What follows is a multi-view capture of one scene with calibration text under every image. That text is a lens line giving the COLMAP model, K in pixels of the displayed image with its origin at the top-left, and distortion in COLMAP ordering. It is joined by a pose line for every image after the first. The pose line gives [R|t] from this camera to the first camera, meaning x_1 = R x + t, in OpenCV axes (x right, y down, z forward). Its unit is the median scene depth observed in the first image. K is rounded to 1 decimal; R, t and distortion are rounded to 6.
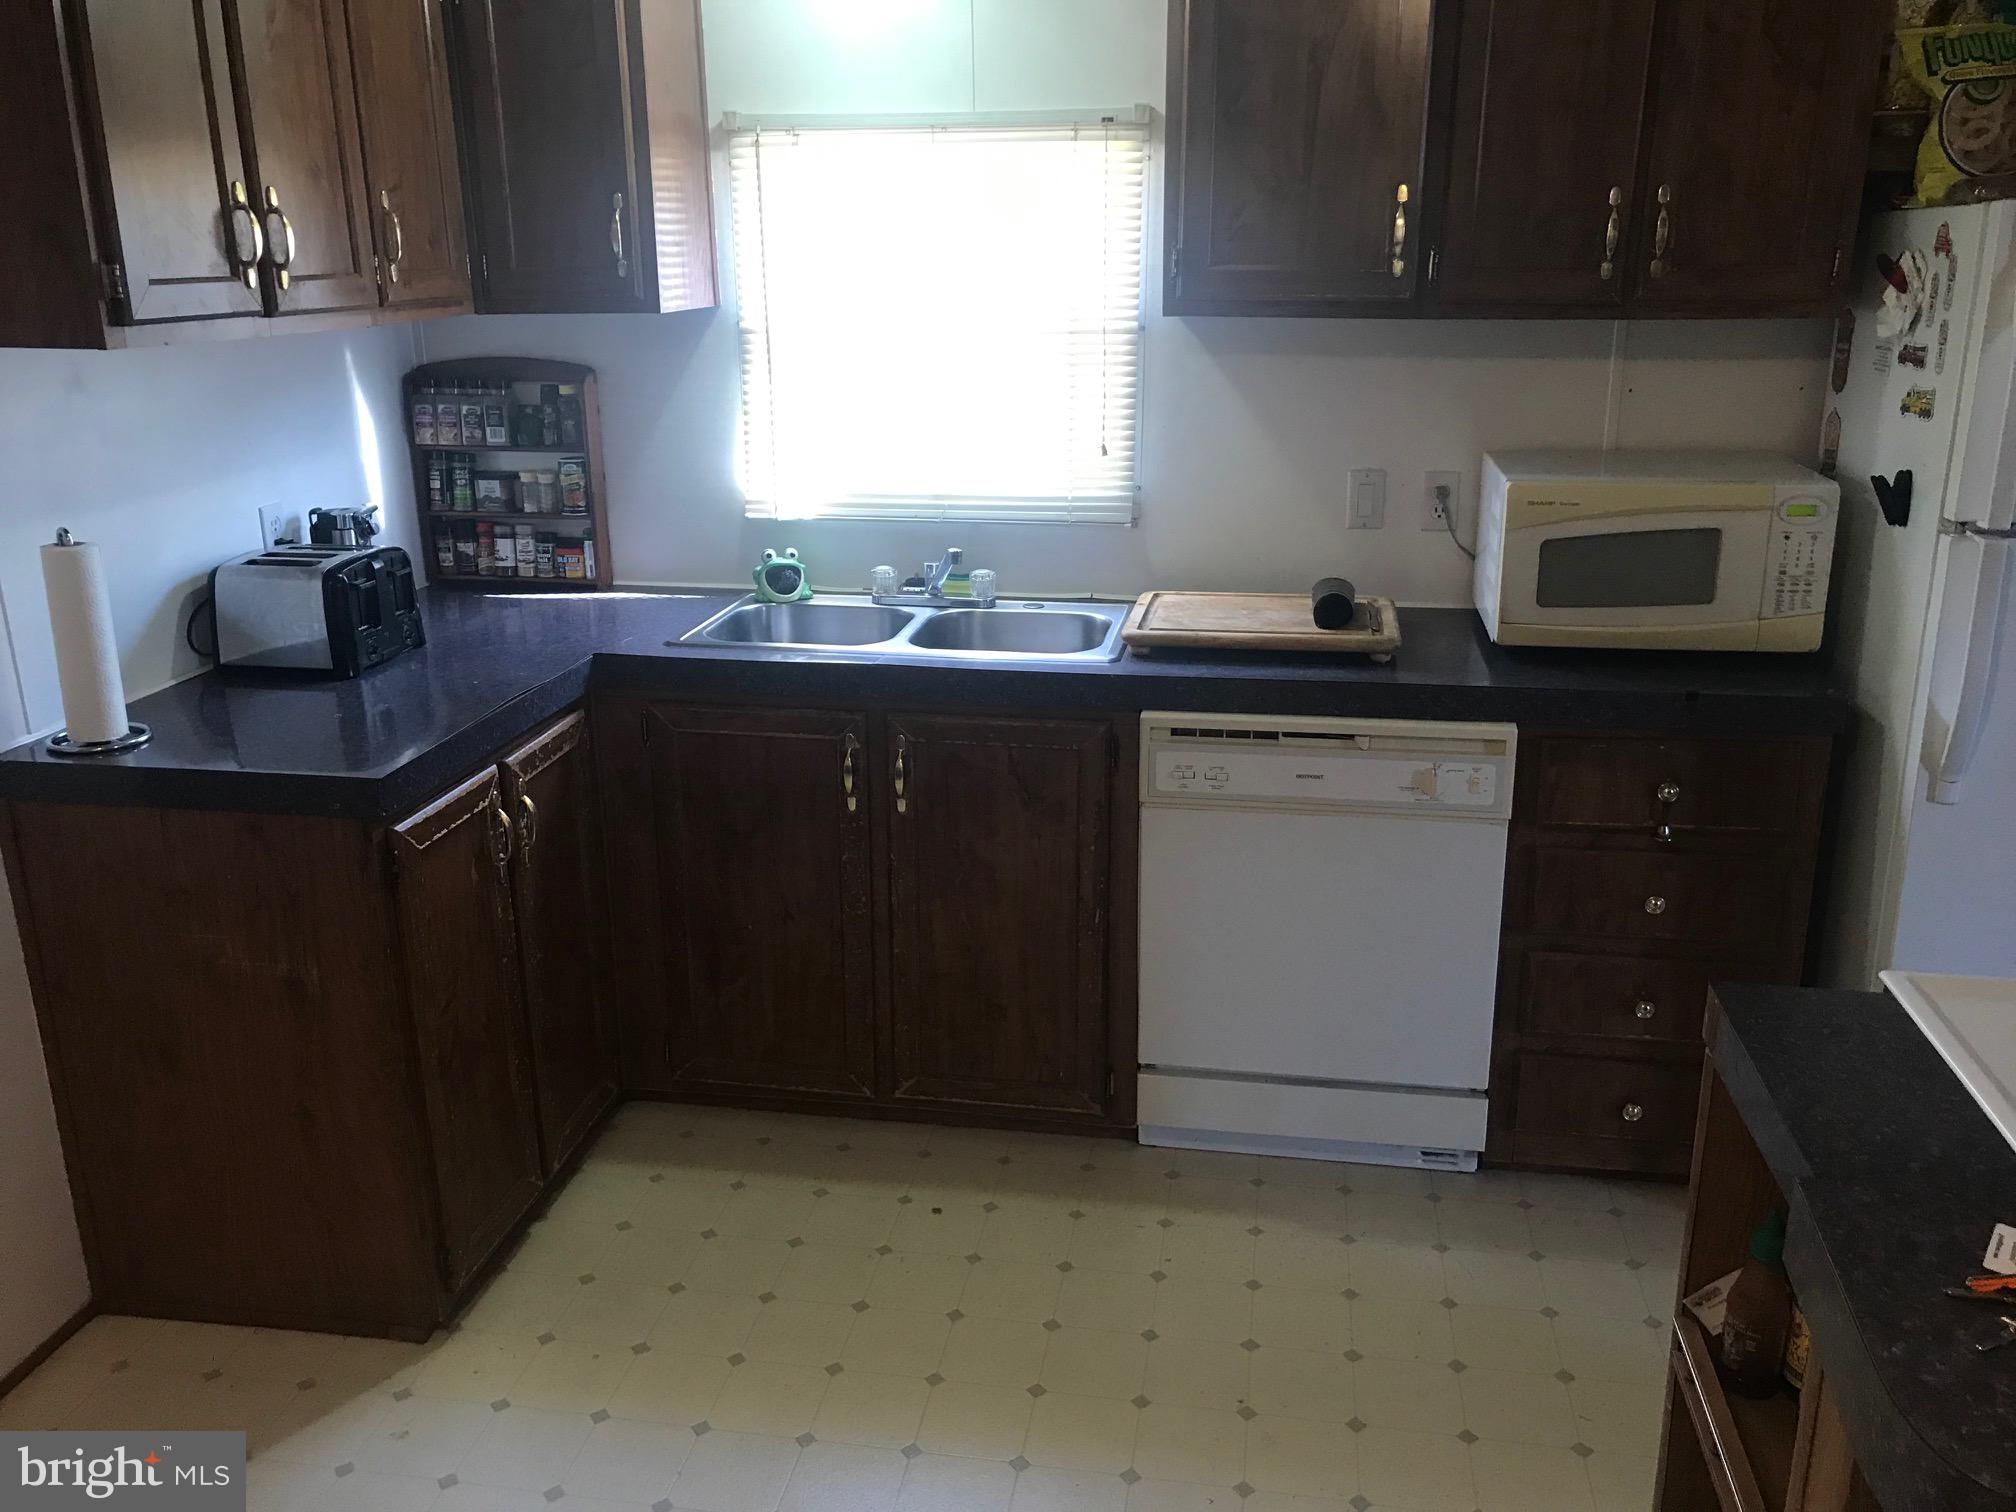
lens RADIAL K [[1654.7, 0, 1008.0], [0, 1654.7, 756.0], [0, 0, 1]] dist [0.060813, -0.180078]
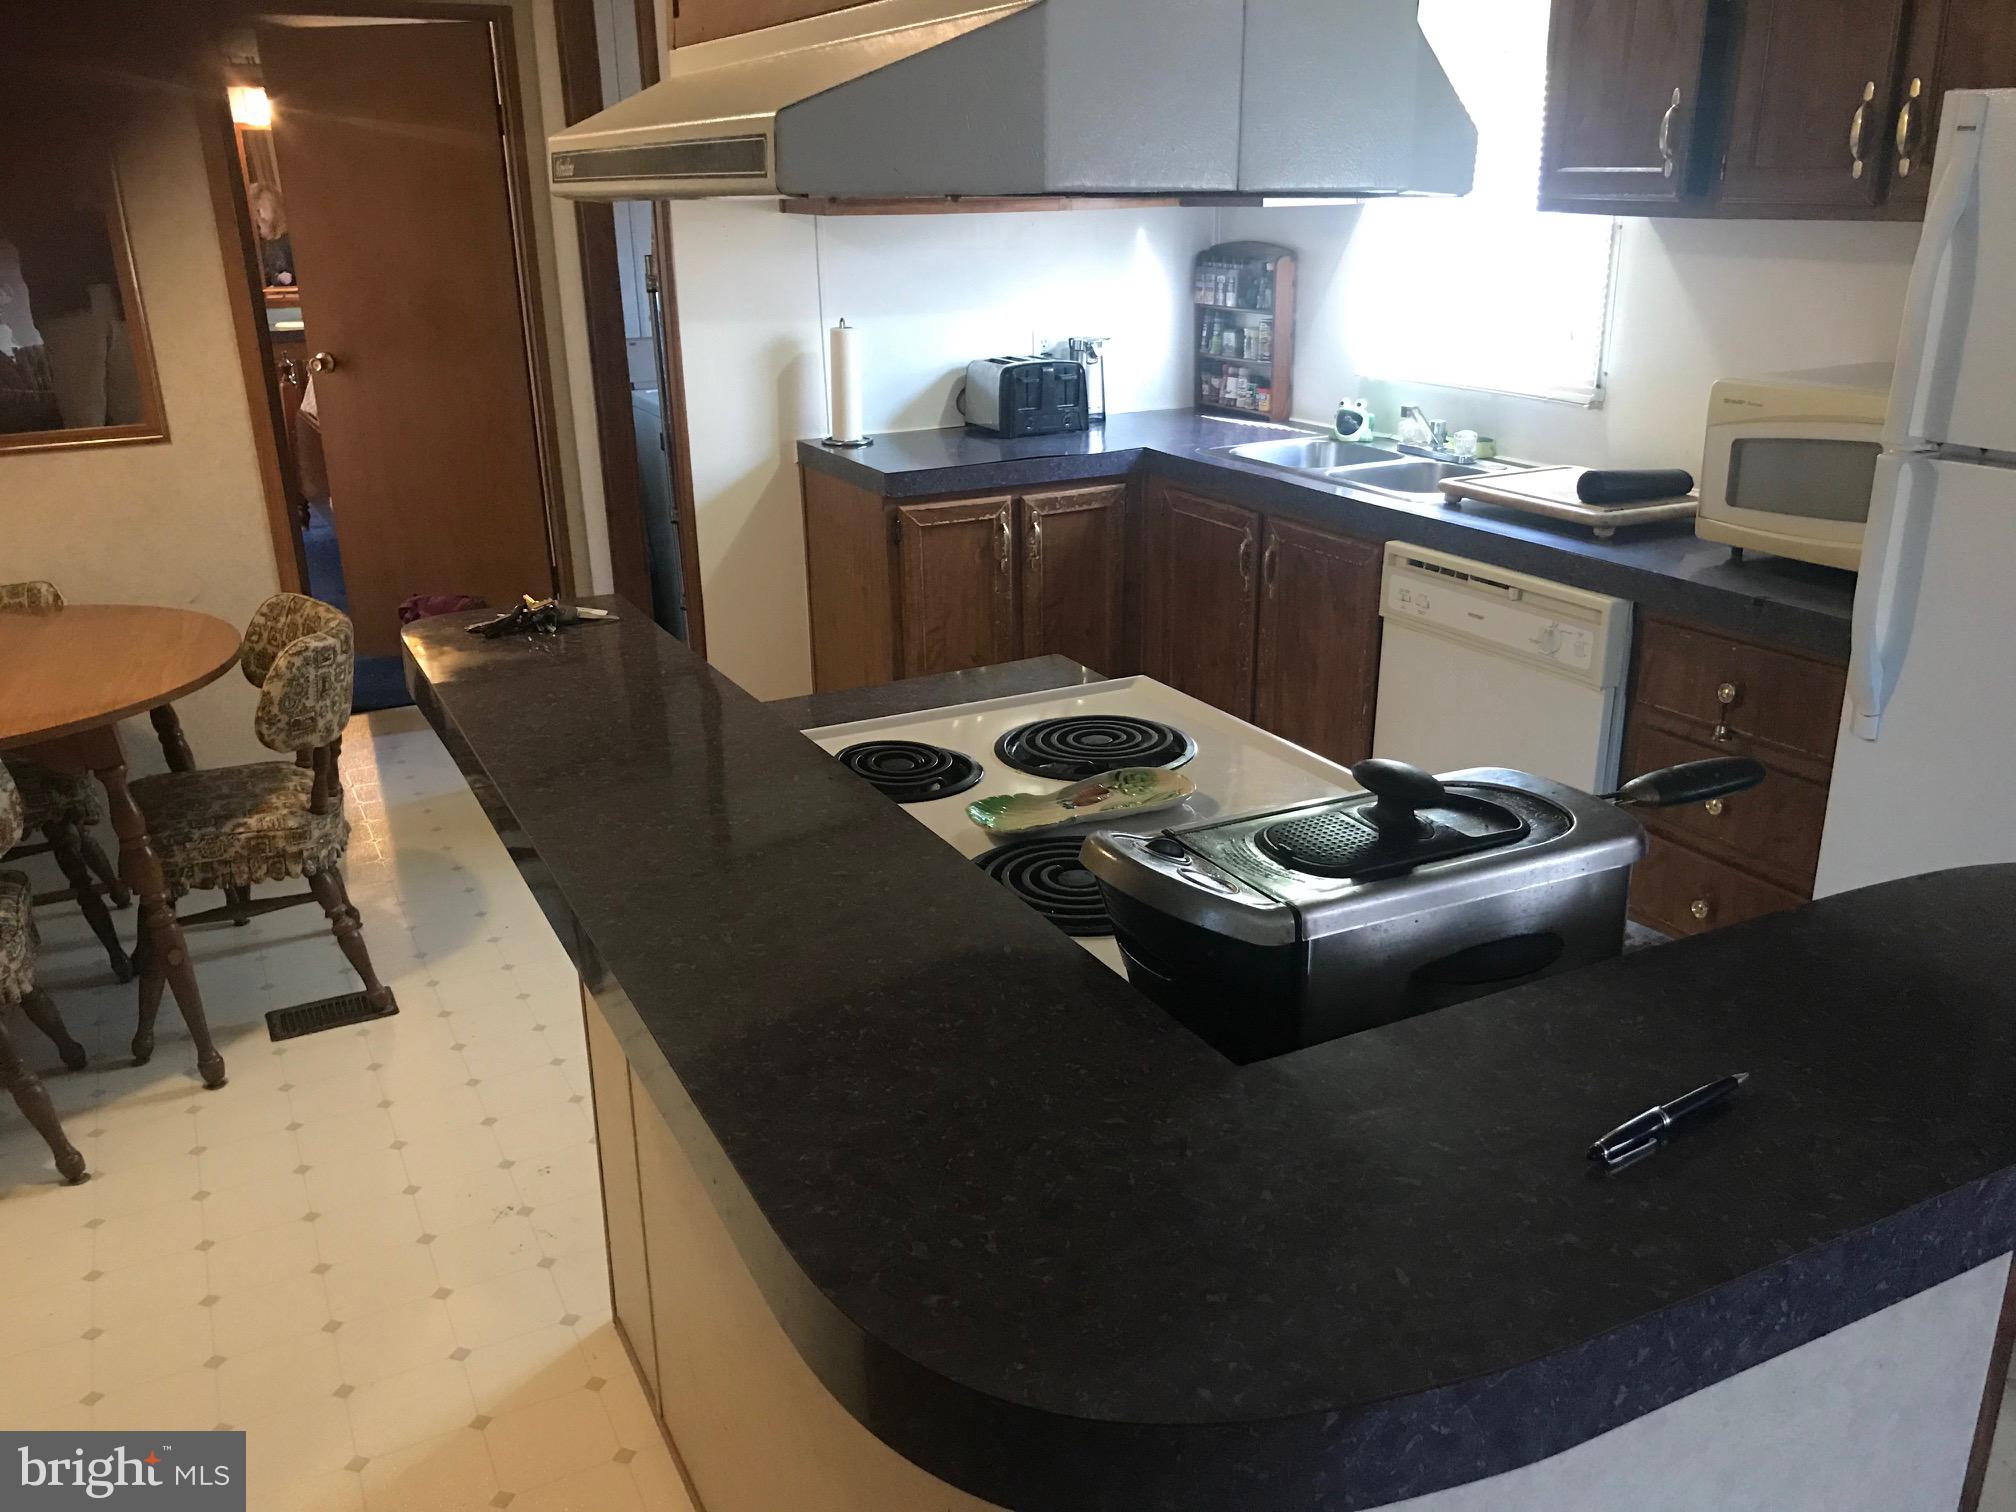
lens RADIAL K [[1680.3, 0, 1004.9], [0, 1680.3, 808.9], [0, 0, 1]] dist [0.004232, -0.008537]
pose [[0.599973, 0.280339, -0.749294, 0.769550], [-0.226623, 0.957786, 0.176883, 0.007159], [0.767251, 0.063682, 0.638178, 0.000882]]
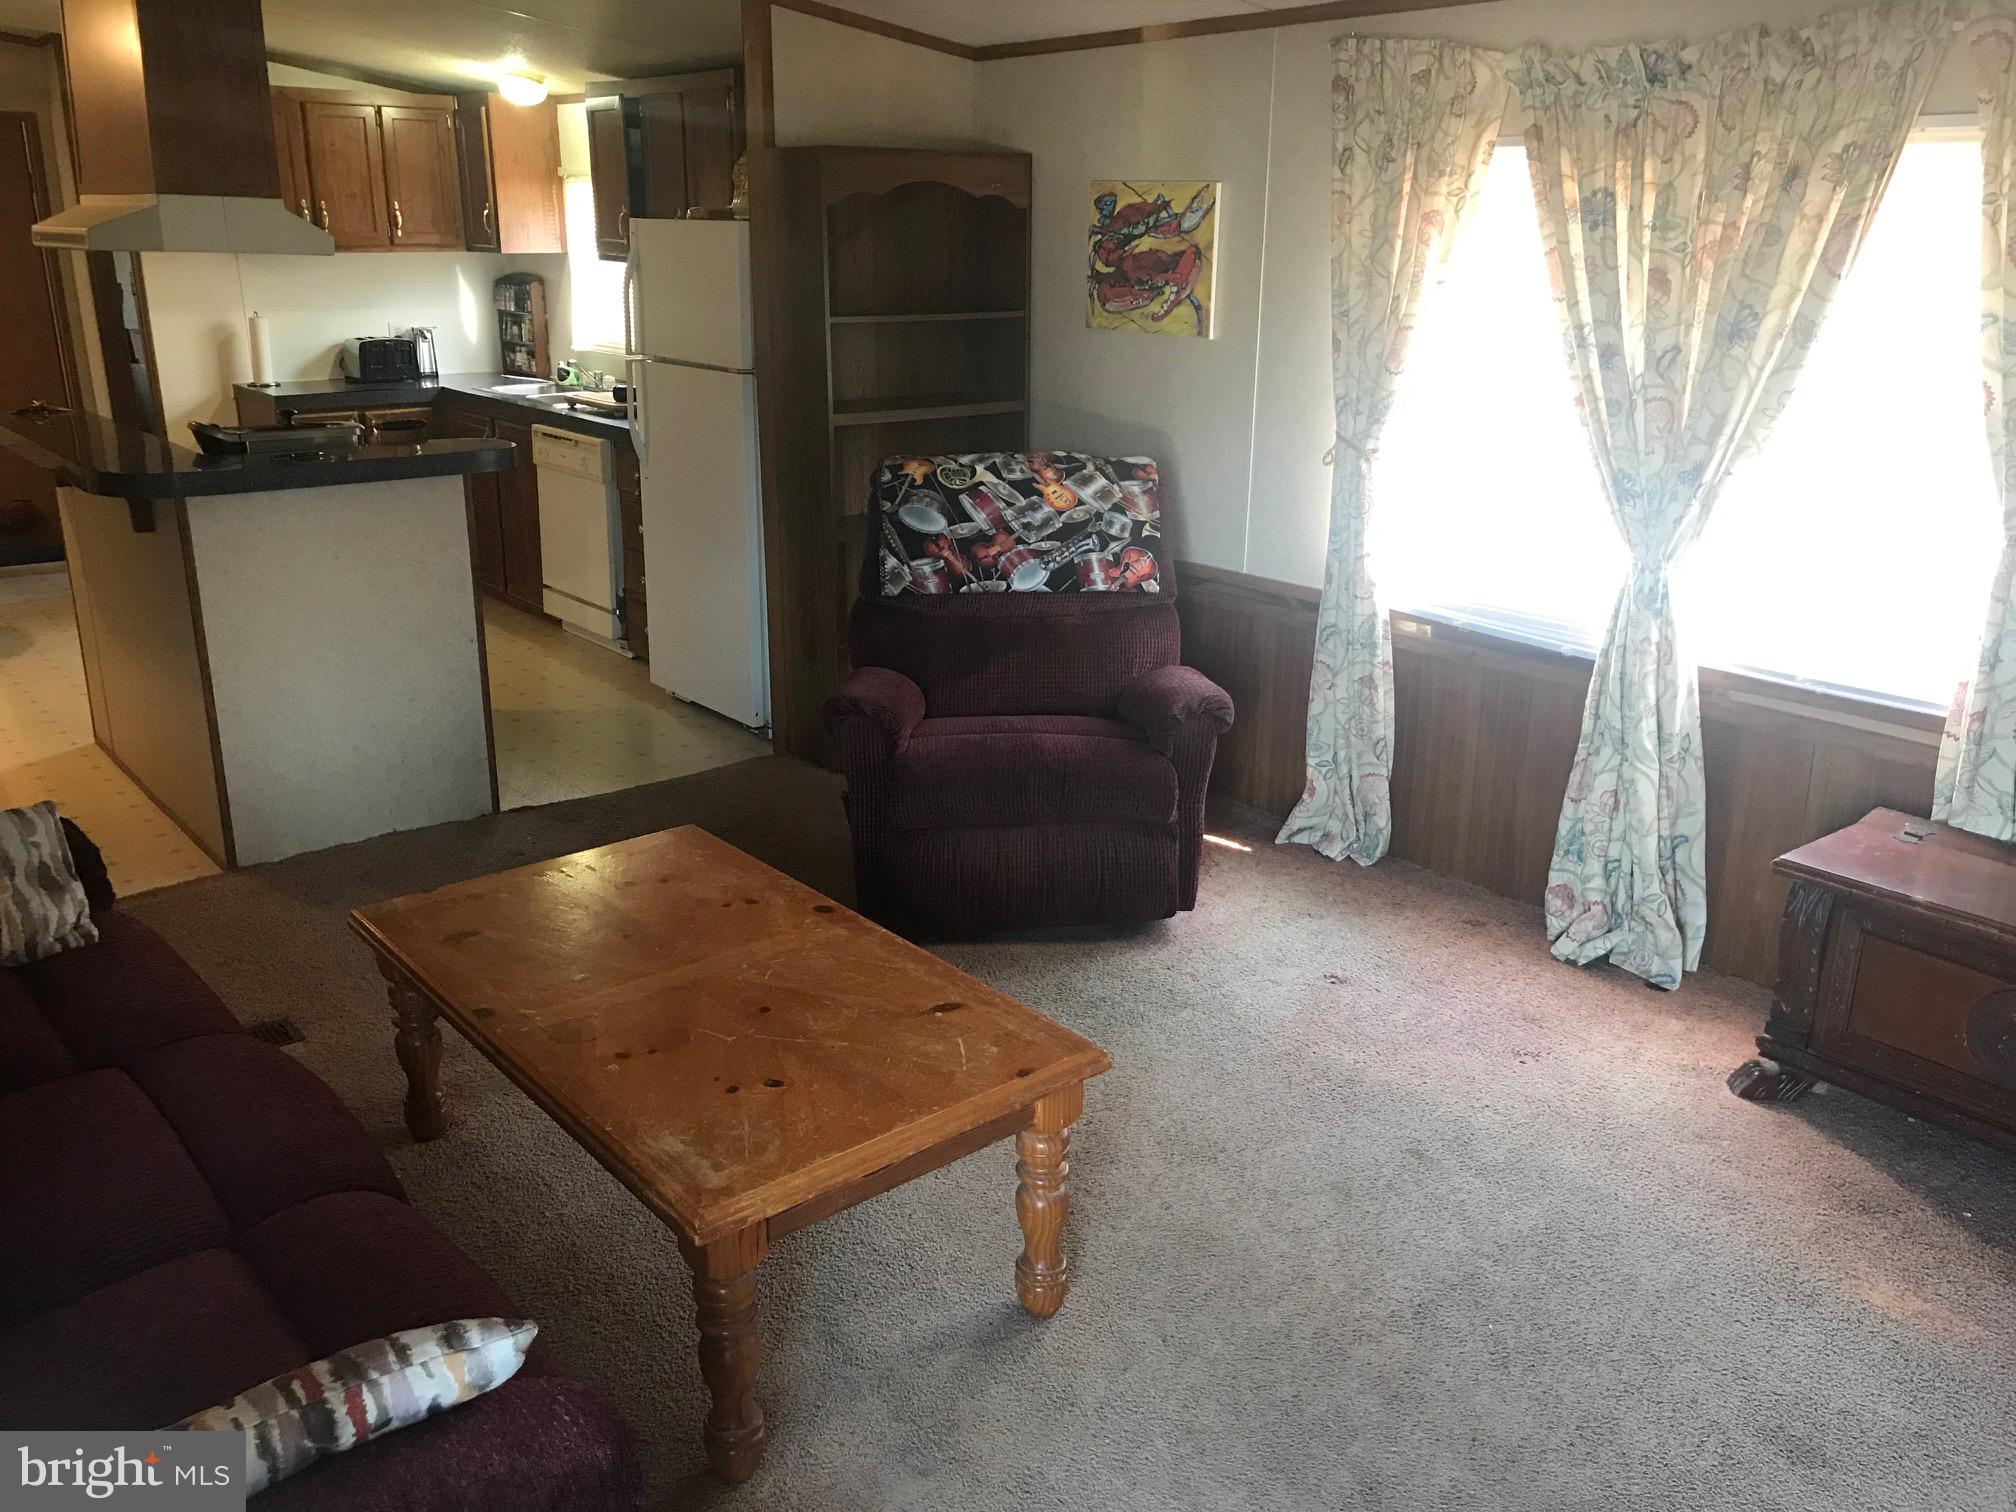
lens RADIAL K [[1654.7, 0, 1008.0], [0, 1654.7, 756.0], [0, 0, 1]] dist [0.060813, -0.180078]
pose [[0.756284, 0.218426, -0.616705, 1.866050], [-0.212669, 0.973507, 0.083996, 0.079538], [0.618714, 0.067629, 0.782700, -0.360607]]
